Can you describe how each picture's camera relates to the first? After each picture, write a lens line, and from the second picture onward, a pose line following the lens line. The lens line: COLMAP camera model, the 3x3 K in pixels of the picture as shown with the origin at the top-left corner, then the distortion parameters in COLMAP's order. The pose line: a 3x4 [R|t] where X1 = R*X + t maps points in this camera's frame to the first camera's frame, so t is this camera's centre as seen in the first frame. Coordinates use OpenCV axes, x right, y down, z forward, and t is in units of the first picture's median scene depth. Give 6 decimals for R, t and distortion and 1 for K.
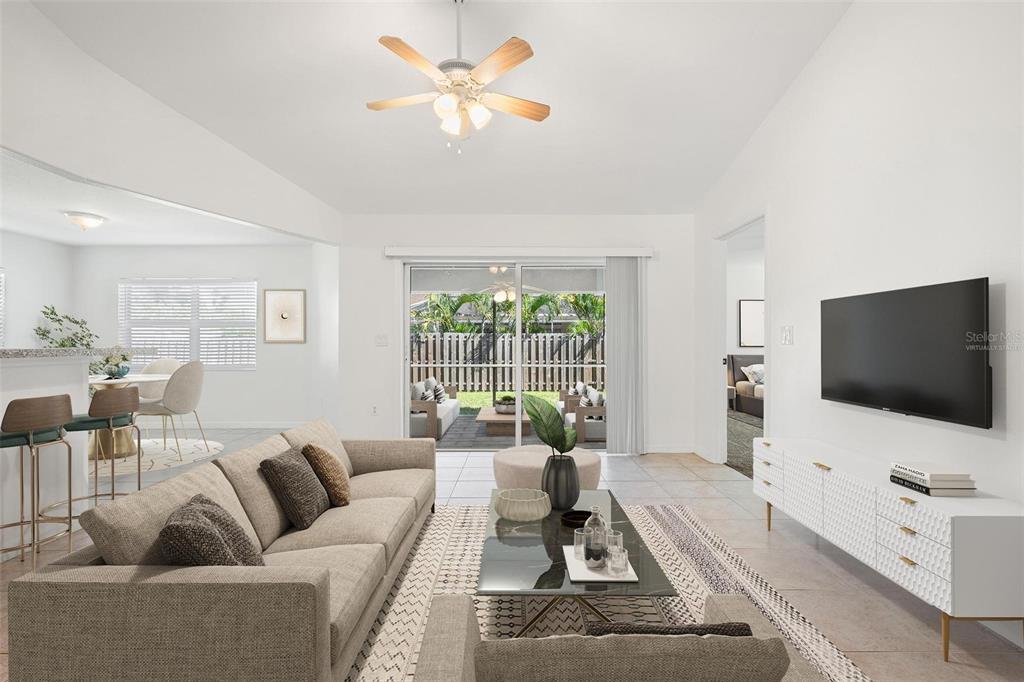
lens RADIAL K [[449.6, 0, 512.0], [0, 449.6, 341.0], [0, 0, 1]] dist [0.001142, -0.000059]
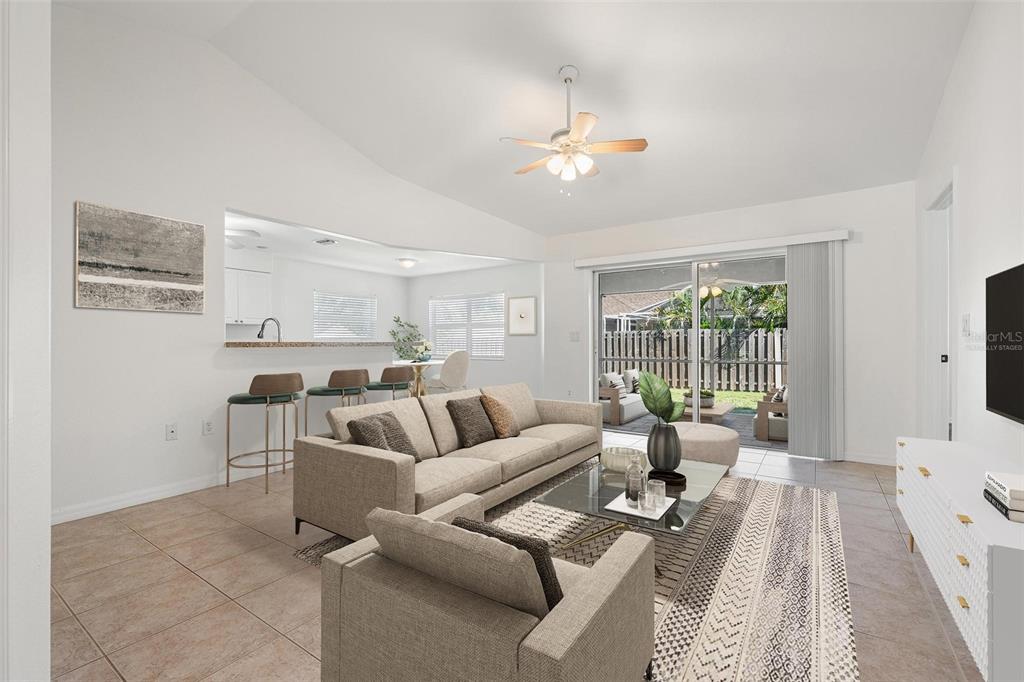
lens RADIAL K [[449.6, 0, 512.0], [0, 449.6, 341.0], [0, 0, 1]] dist [0.001142, -0.000059]
pose [[0.826922, -0.003180, -0.562308, 0.190408], [0.005917, 0.999978, 0.003047, 0.005439], [0.562286, -0.005846, 0.826922, -0.081607]]
